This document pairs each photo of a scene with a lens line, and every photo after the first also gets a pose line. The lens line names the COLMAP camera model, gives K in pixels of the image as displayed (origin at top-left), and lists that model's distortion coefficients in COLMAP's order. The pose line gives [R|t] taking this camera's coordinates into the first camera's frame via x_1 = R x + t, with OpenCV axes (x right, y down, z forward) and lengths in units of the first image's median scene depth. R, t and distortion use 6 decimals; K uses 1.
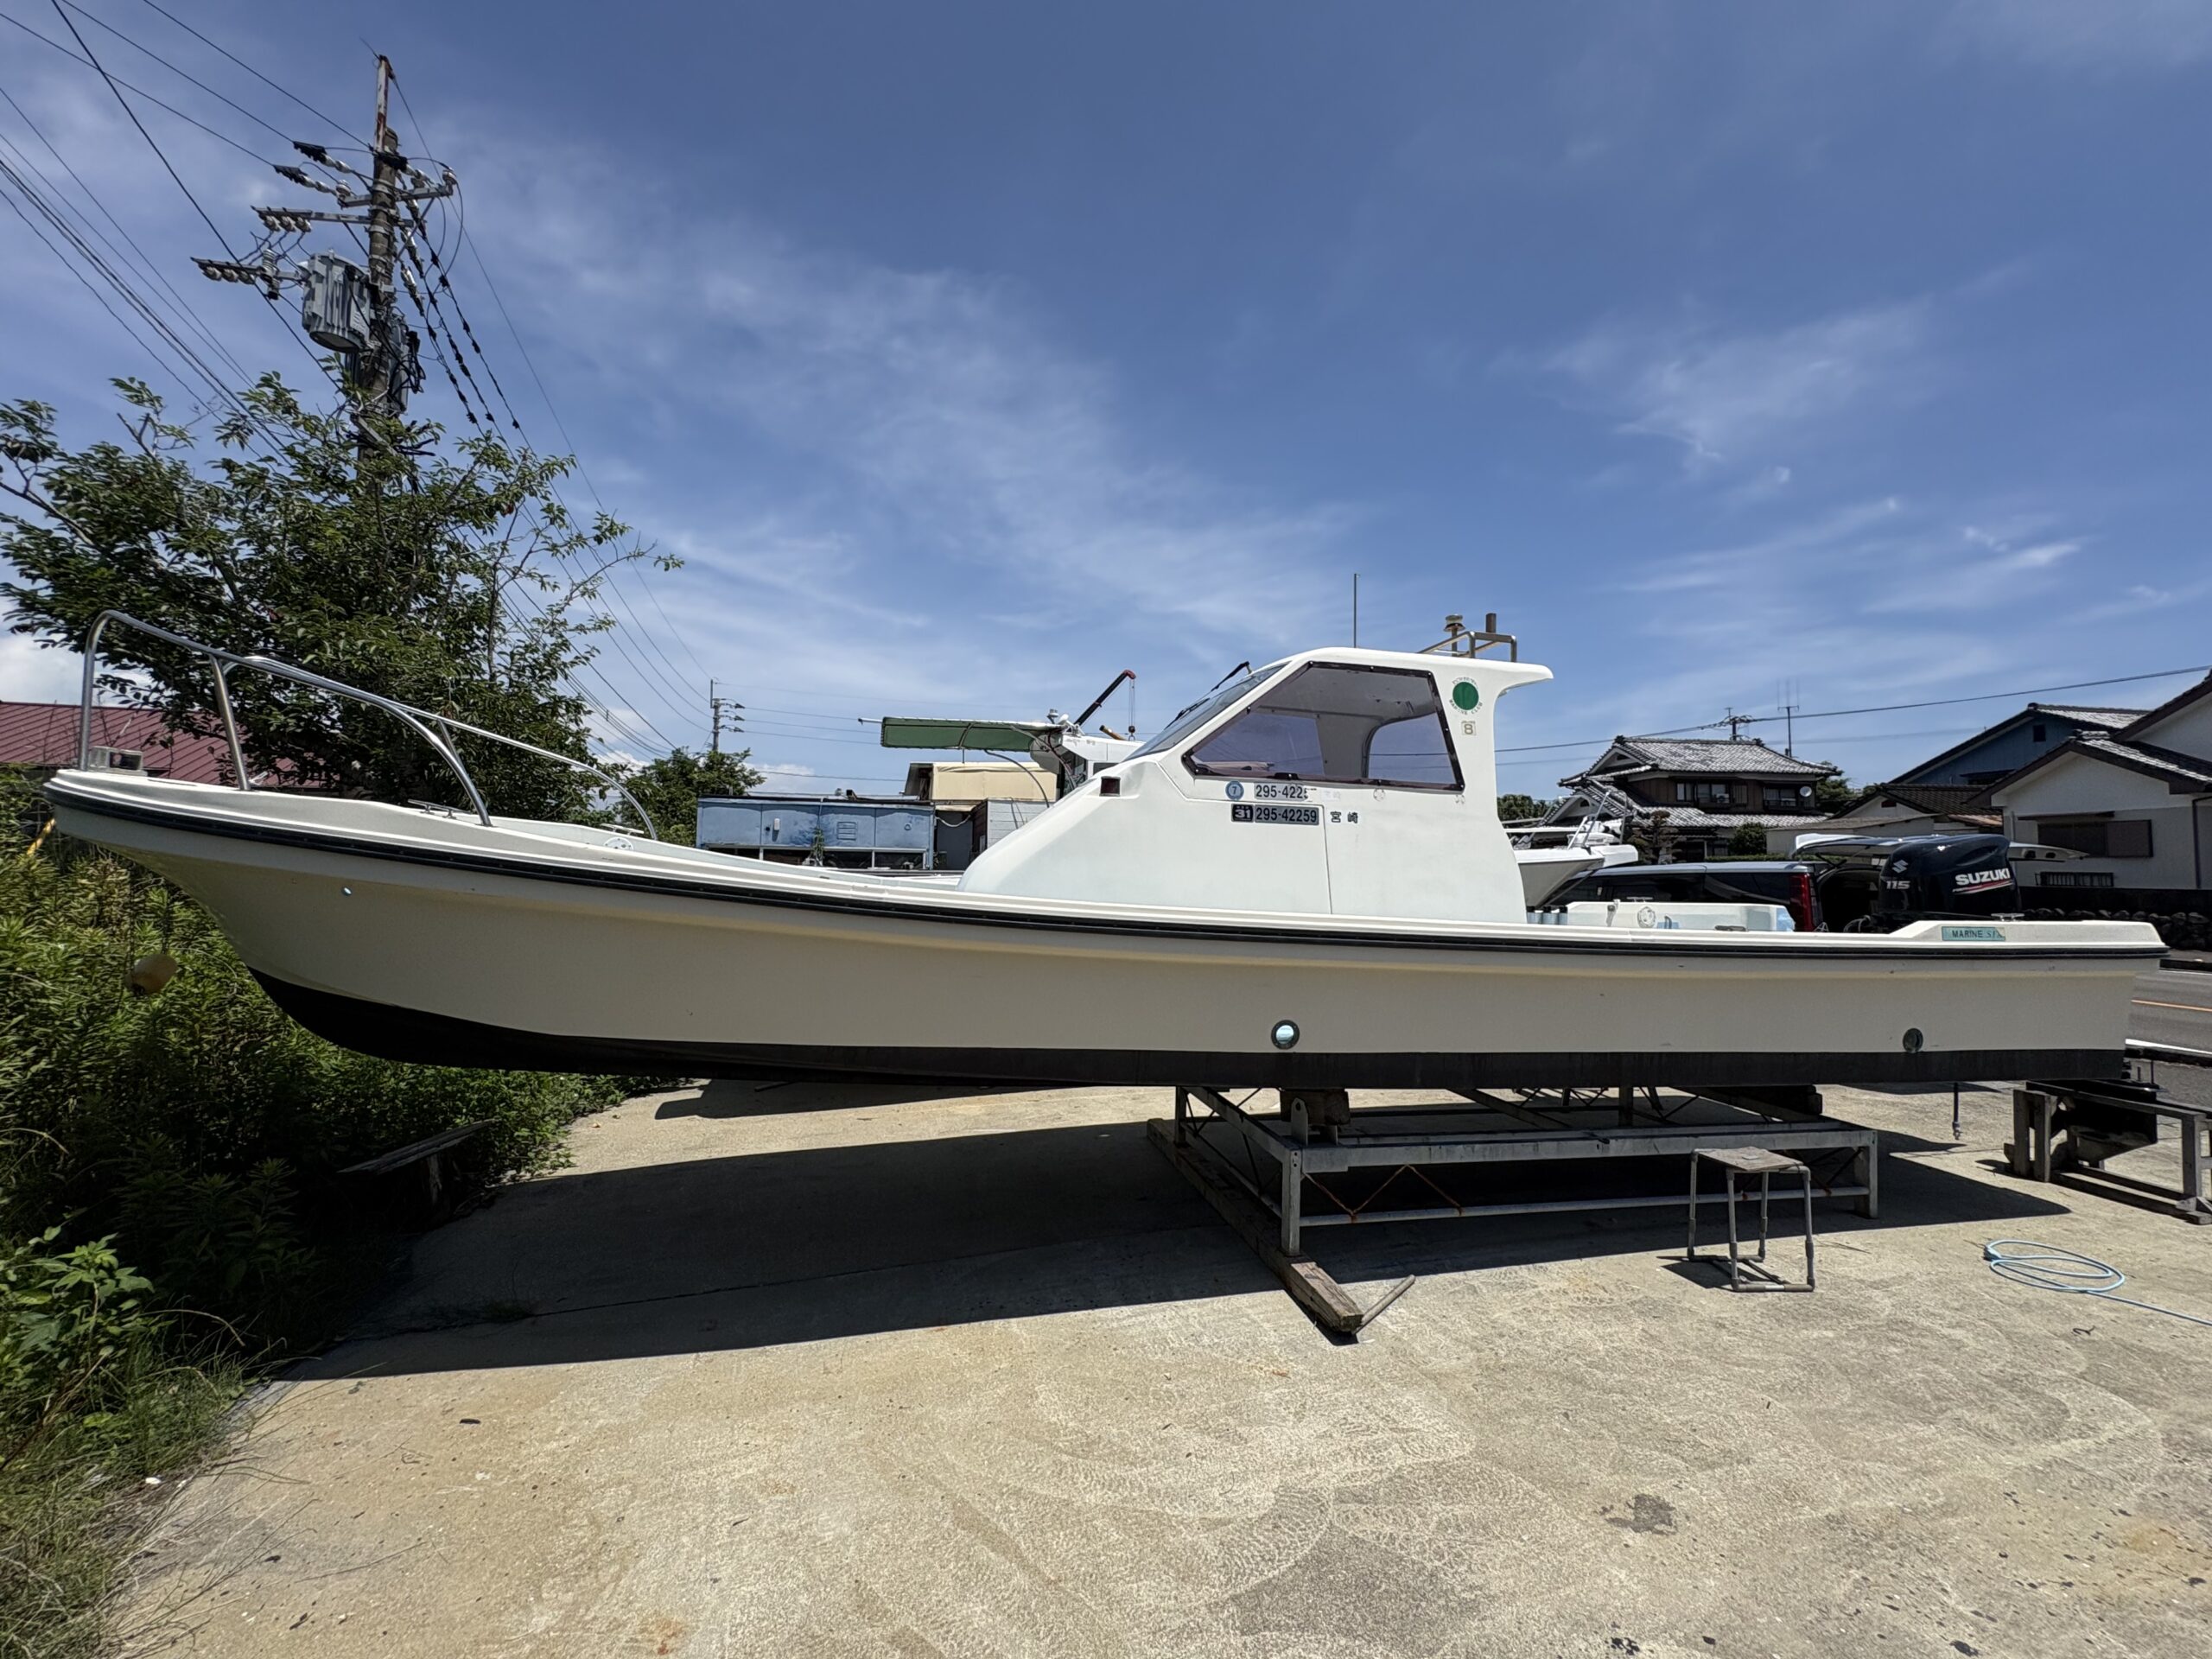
lens RADIAL K [[875.7, 0, 1097.7], [0, 875.7, 835.0], [0, 0, 1]] dist [0.000705, -0.000606]
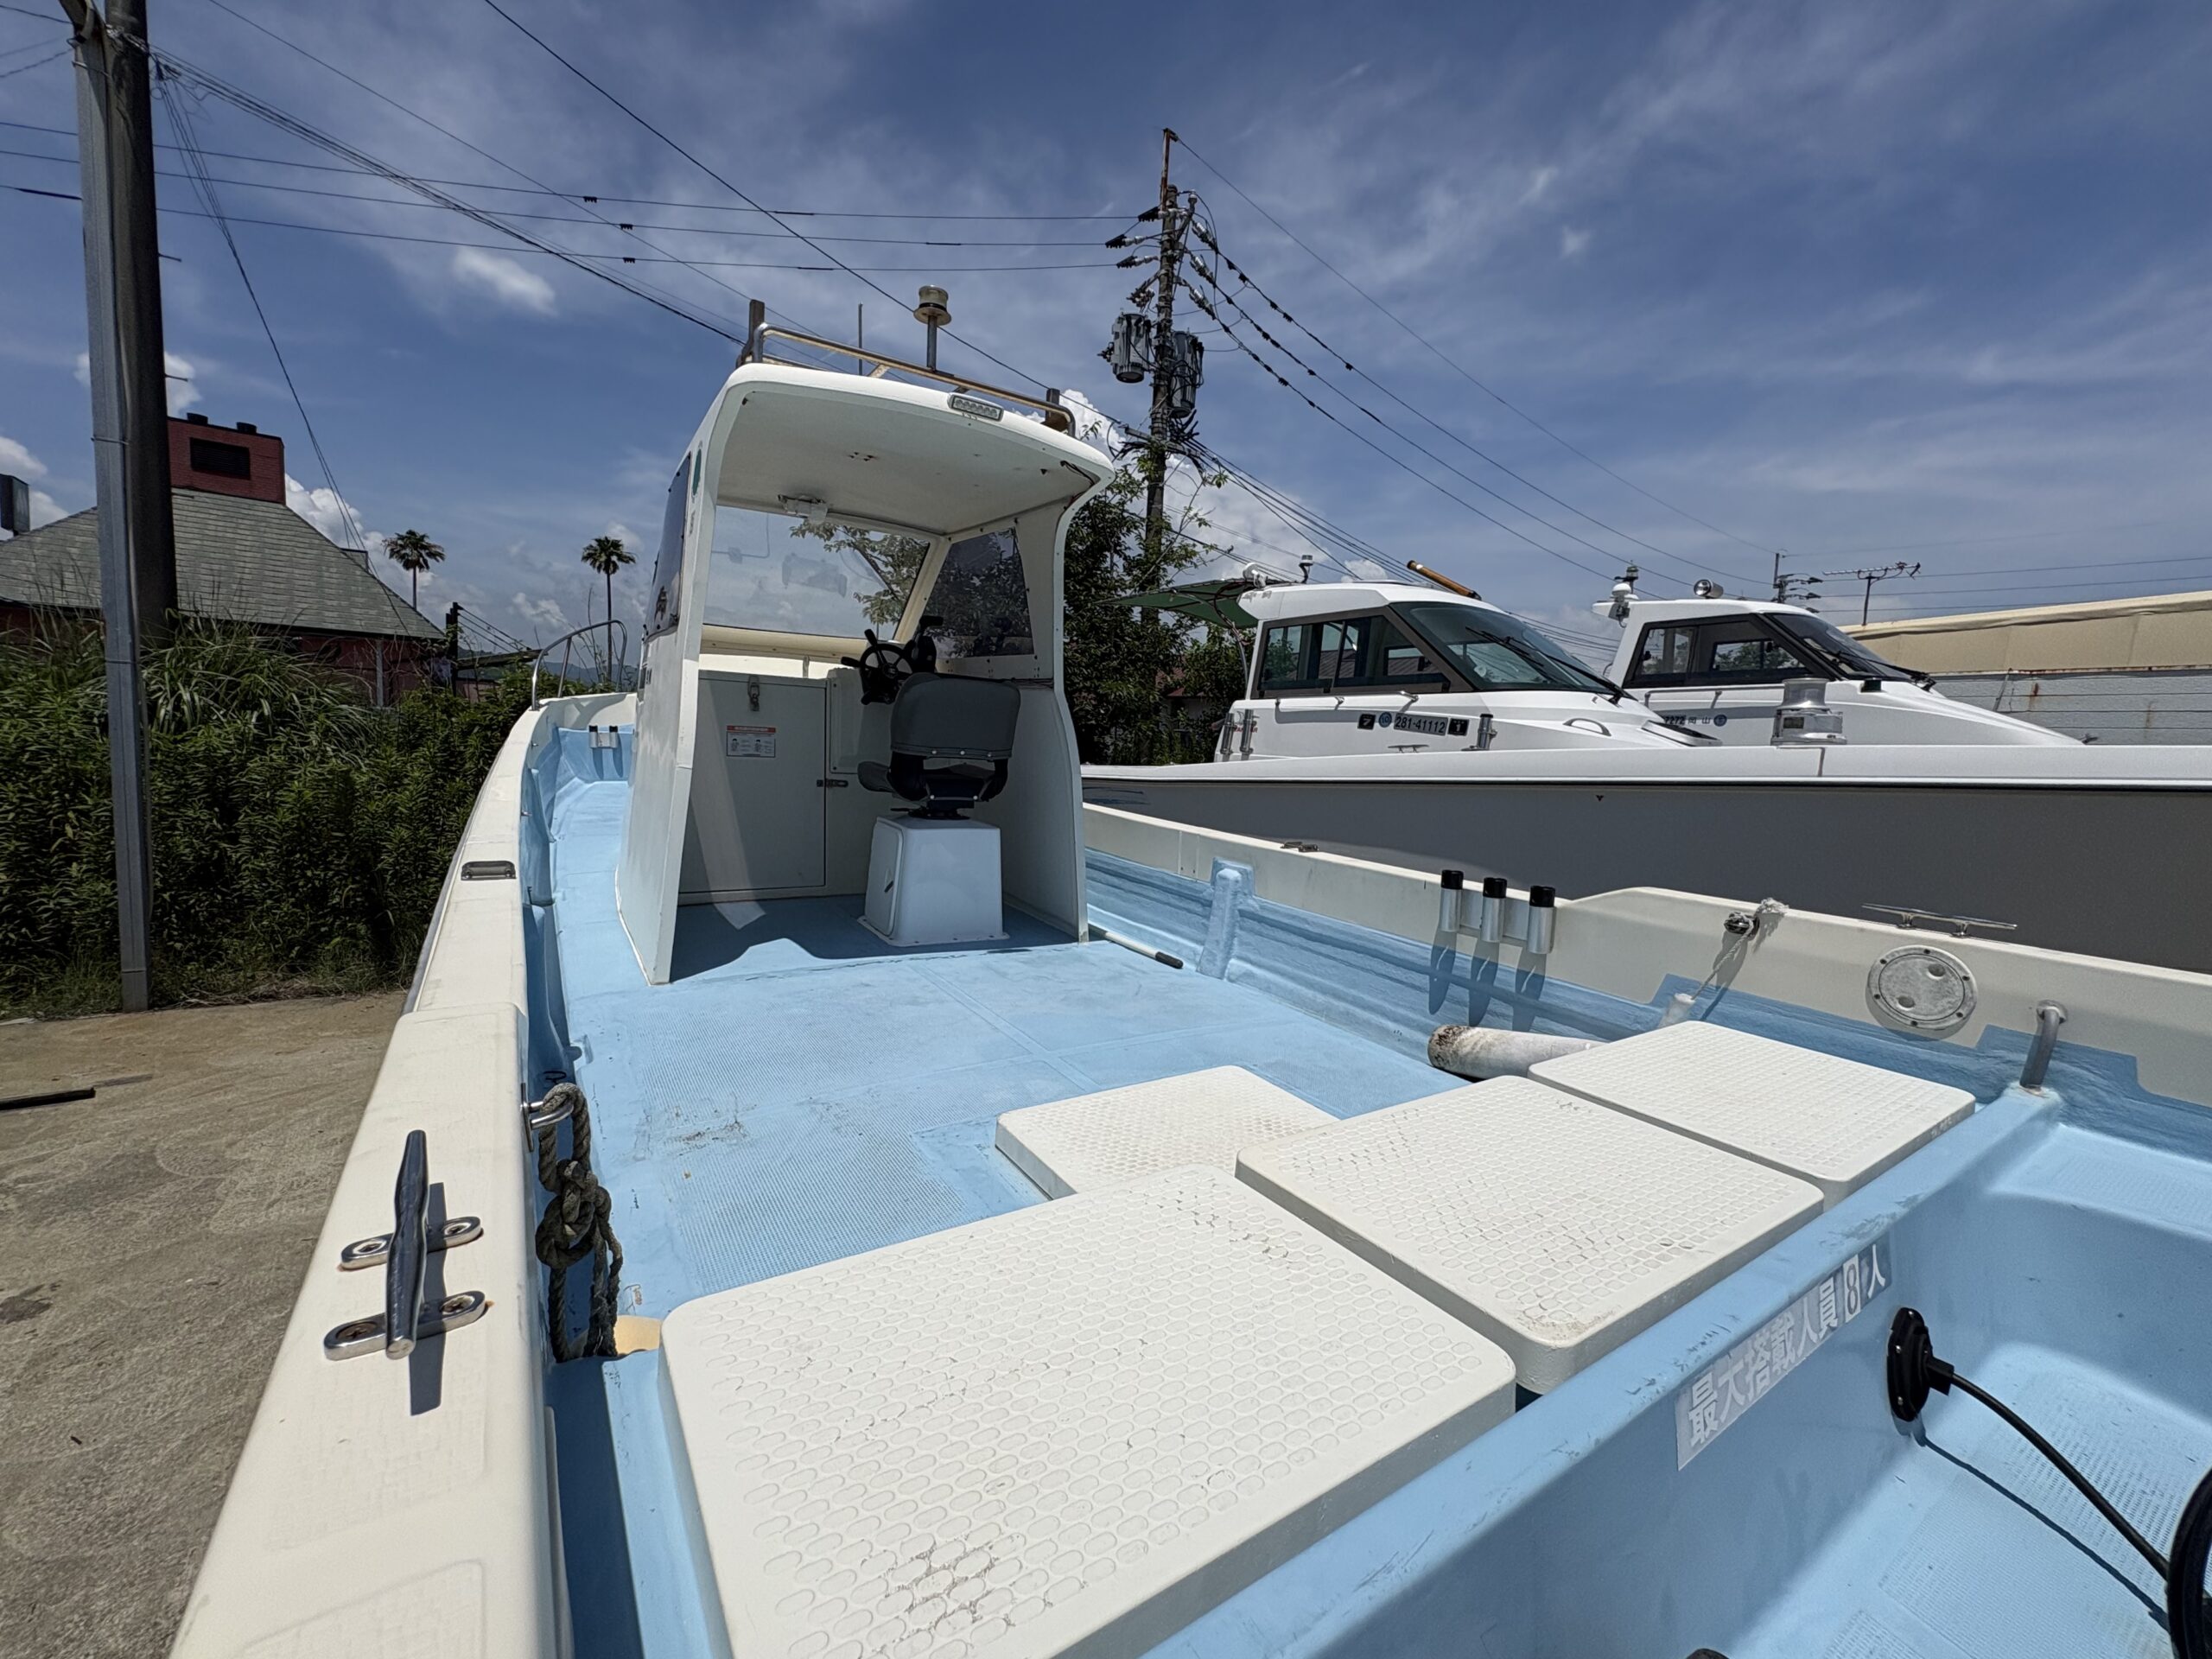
lens RADIAL K [[888.9, 0, 1115.2], [0, 888.9, 826.7], [0, 0, 1]] dist [0.001179, 0.000252]
pose [[0.366945, 0.089933, -0.925885, 0.474441], [-0.007267, 0.995563, 0.093821, 0.015542], [0.930214, -0.027699, 0.365970, 0.424337]]
